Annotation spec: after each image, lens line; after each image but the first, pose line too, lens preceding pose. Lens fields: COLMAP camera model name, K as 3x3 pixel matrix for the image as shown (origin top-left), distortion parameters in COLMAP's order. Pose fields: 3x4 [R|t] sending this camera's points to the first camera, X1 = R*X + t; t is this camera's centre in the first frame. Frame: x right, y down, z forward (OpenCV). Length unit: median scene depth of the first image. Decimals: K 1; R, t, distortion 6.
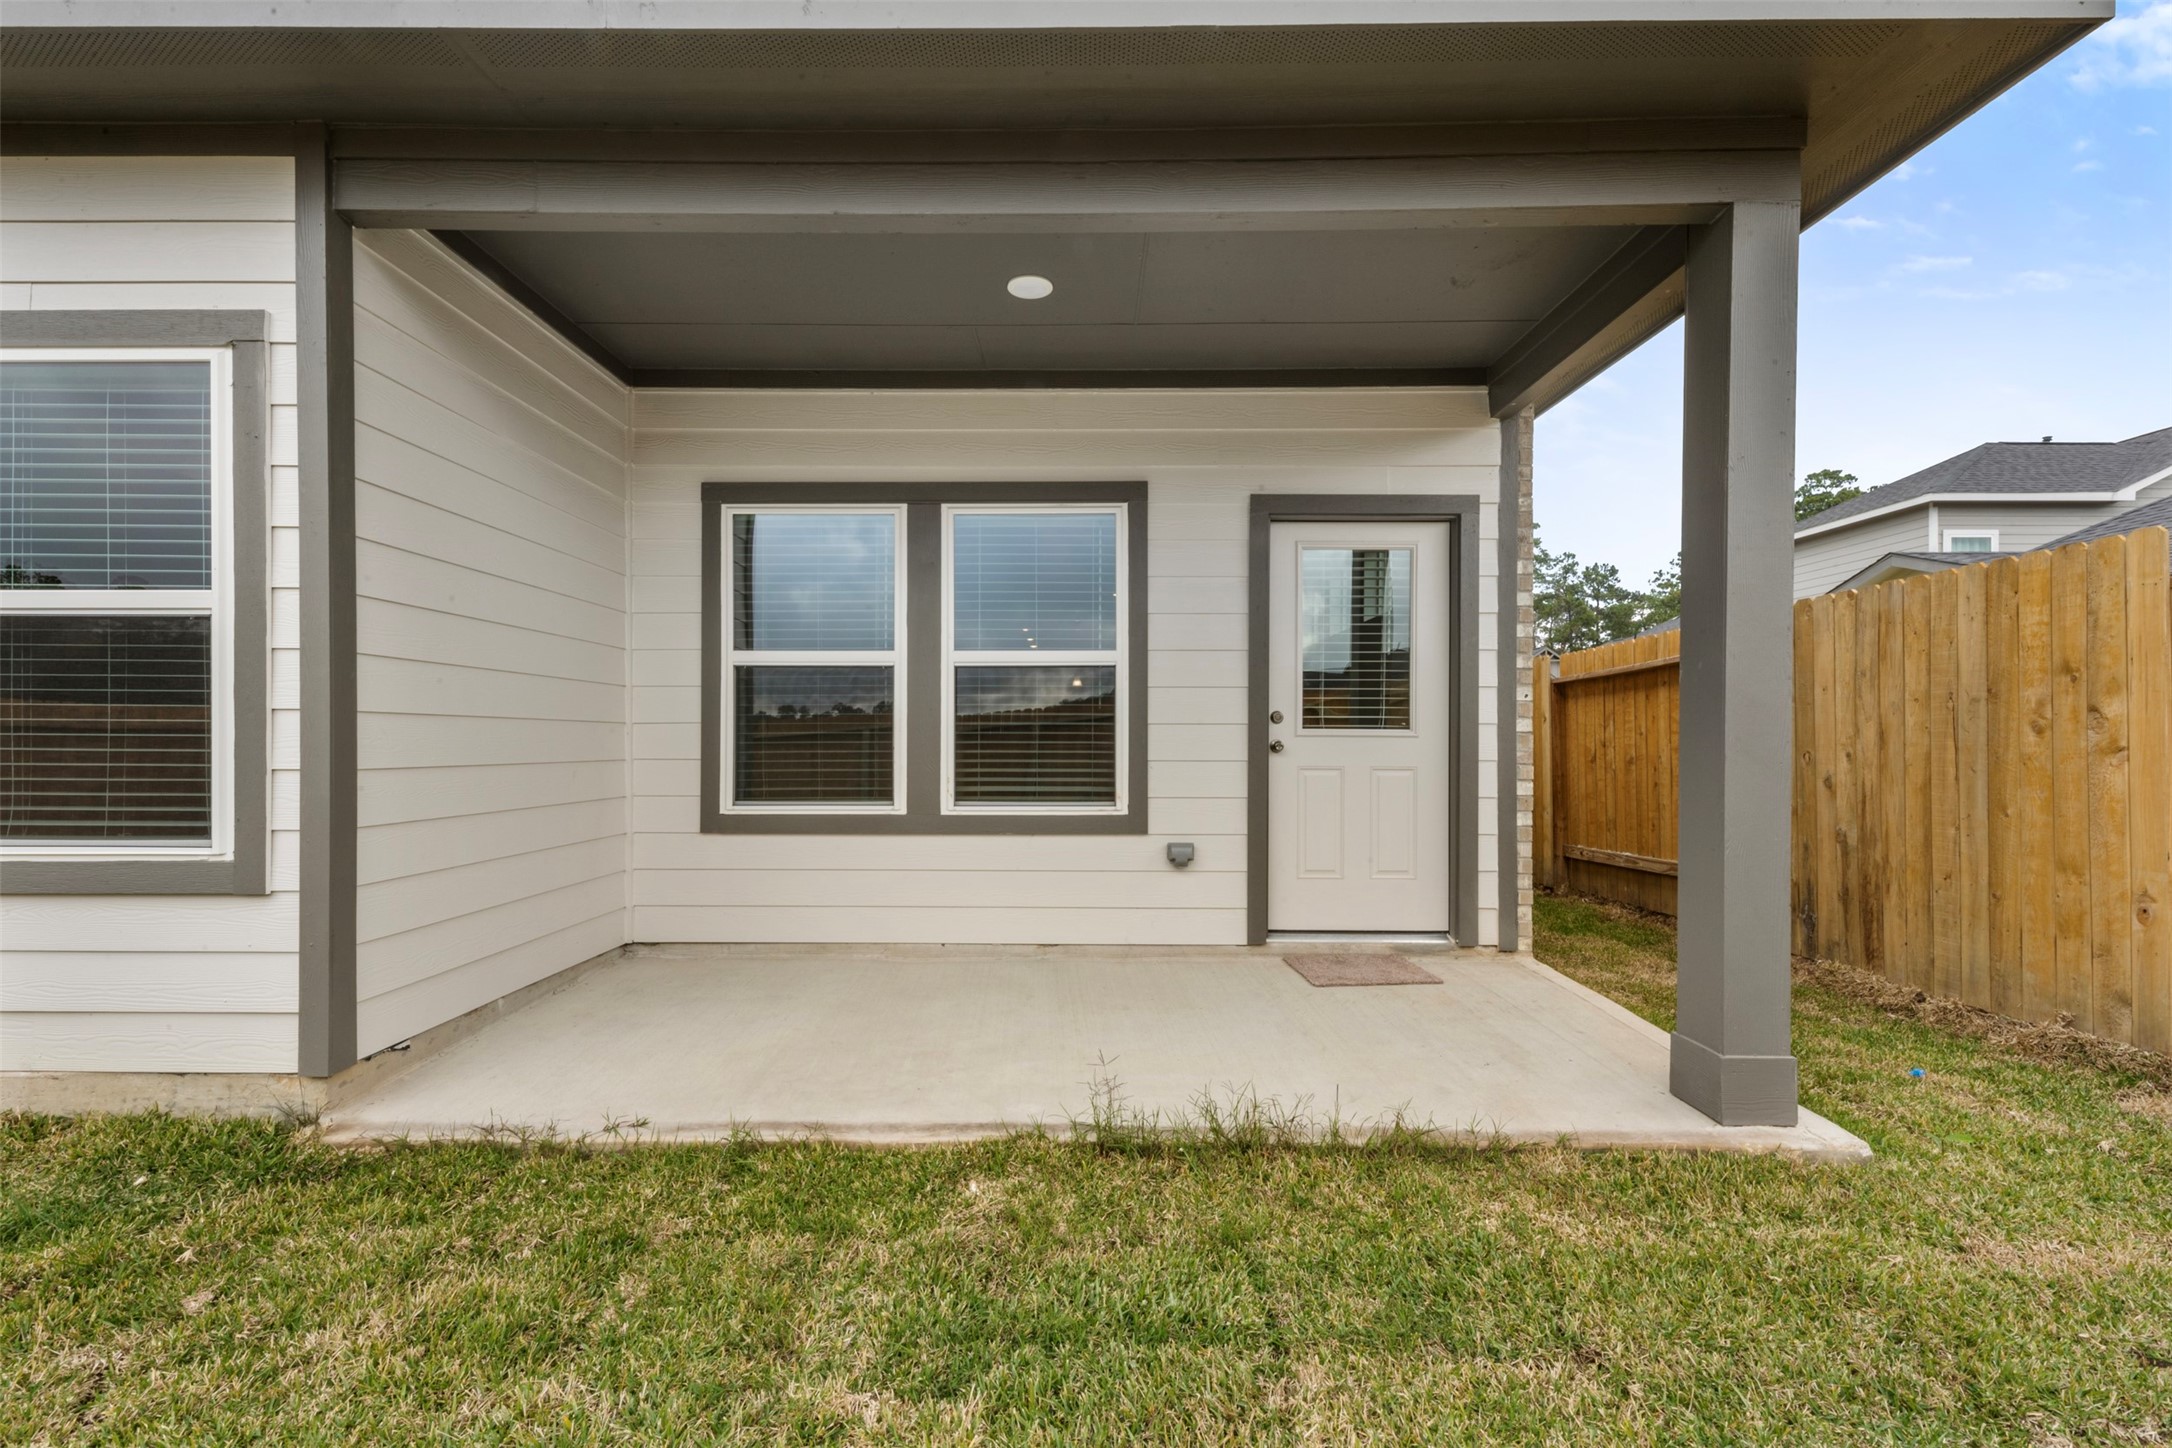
lens RADIAL K [[1004.9, 0, 1086.0], [0, 1004.9, 724.0], [0, 0, 1]] dist [0.001415, -0.000523]
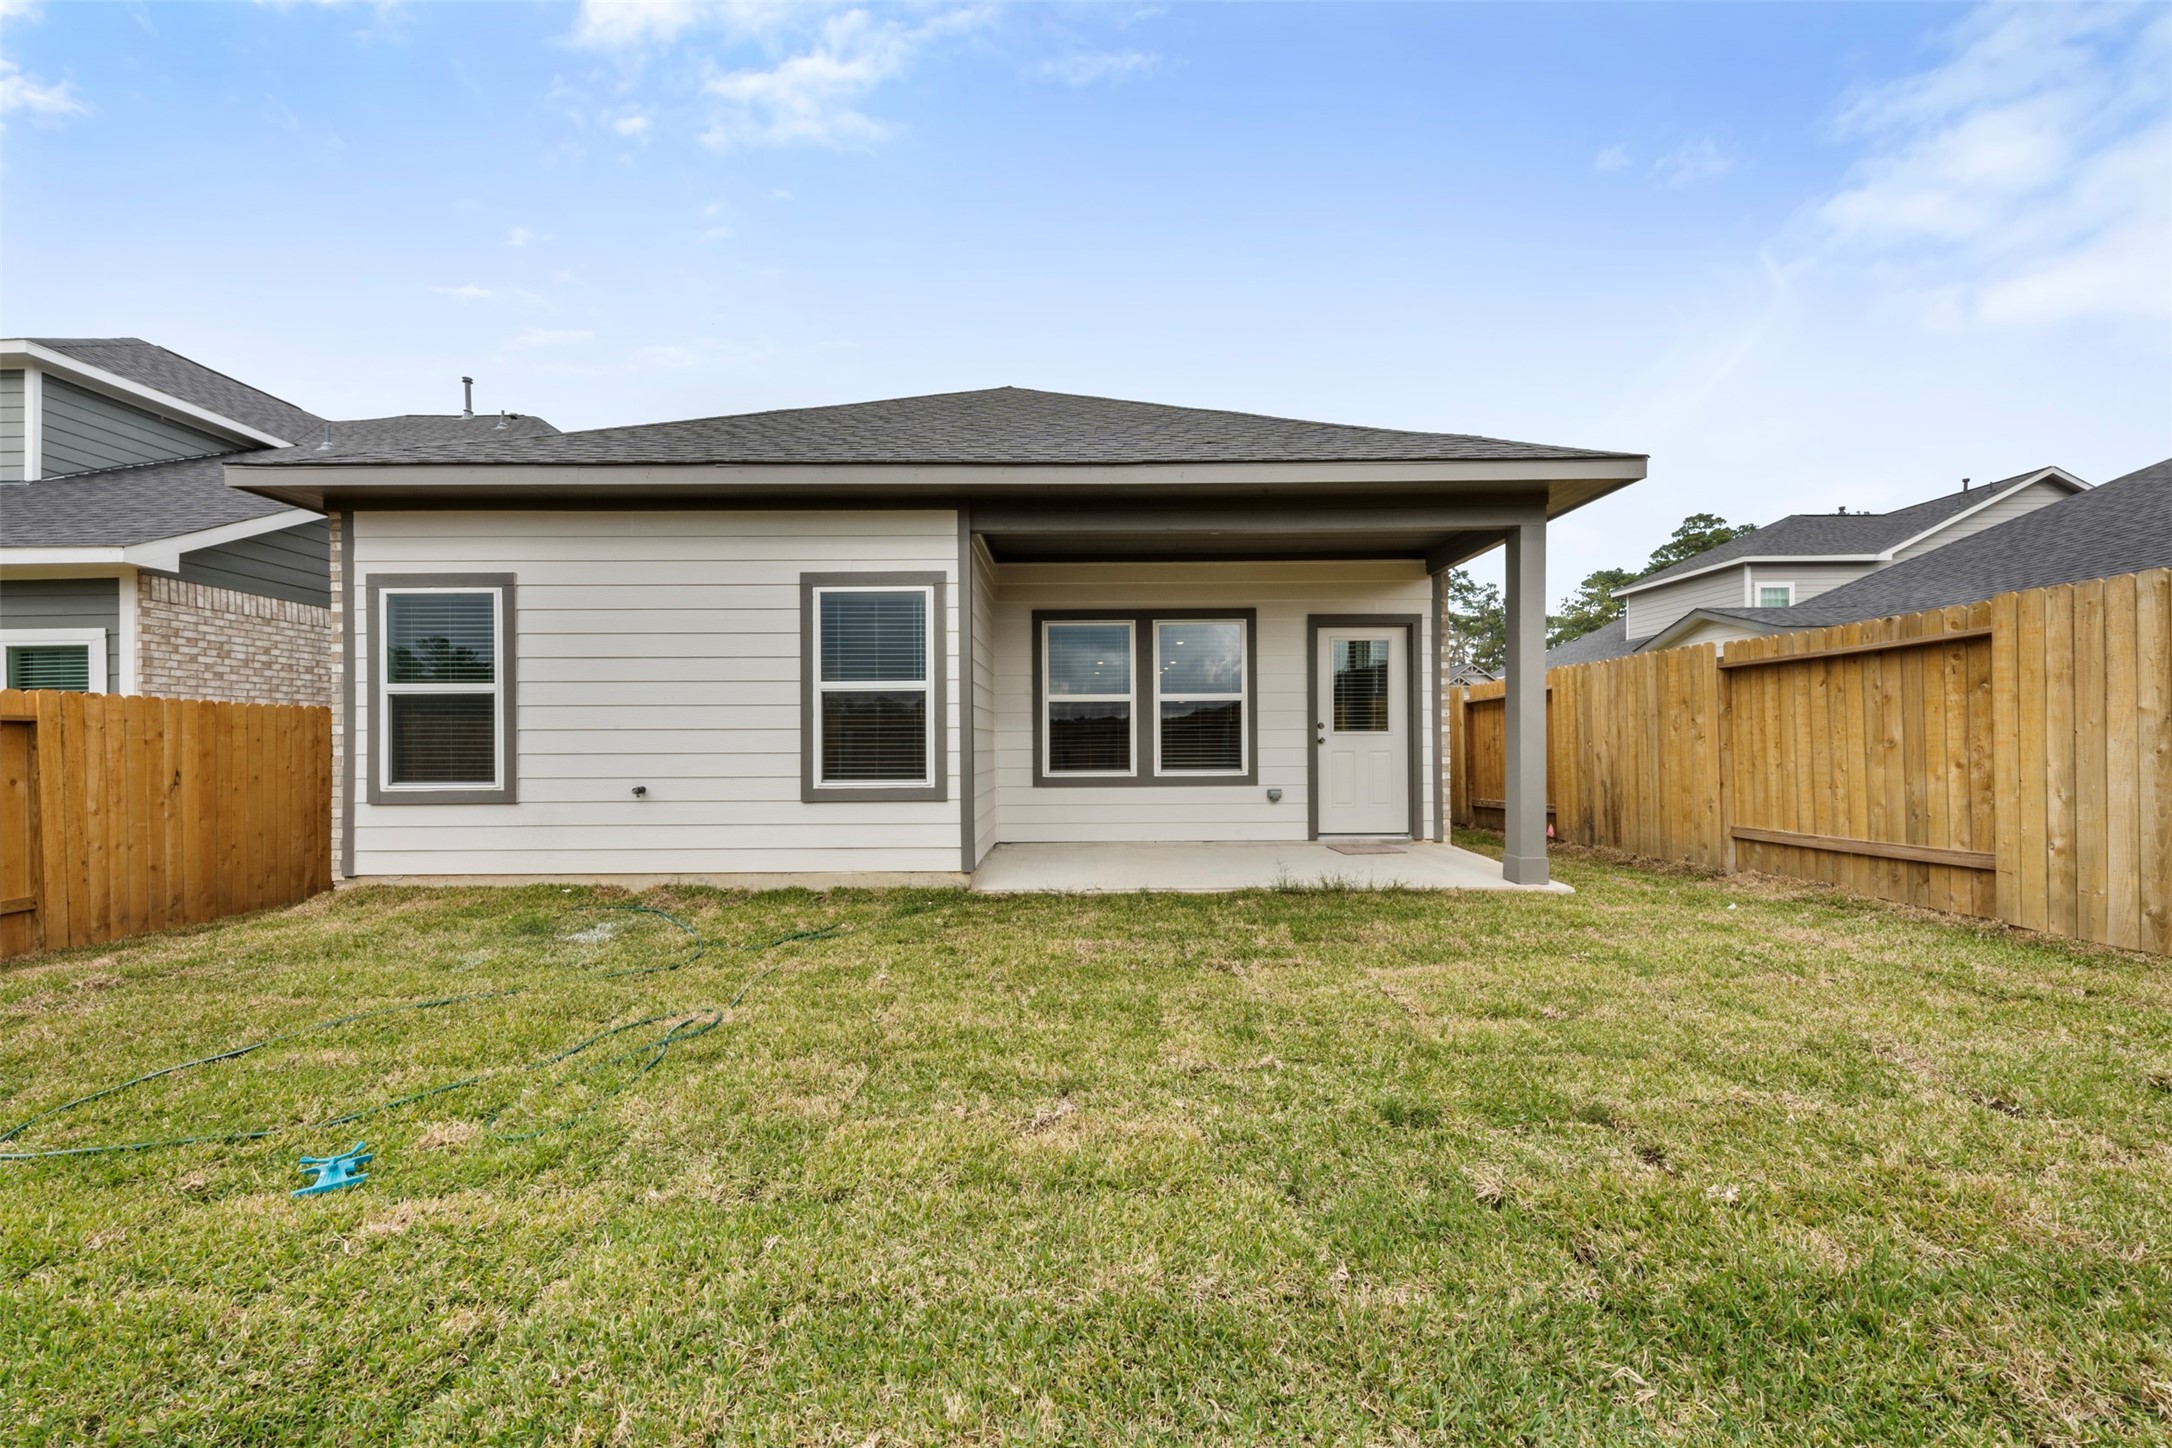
lens RADIAL K [[877.8, 0, 1086.0], [0, 877.8, 724.0], [0, 0, 1]] dist [-0.000500, 0.000030]
pose [[0.999899, -0.008791, 0.011196, -0.298032], [0.008849, 0.999948, -0.005145, -0.005416], [-0.011151, 0.005243, 0.999924, -0.736779]]
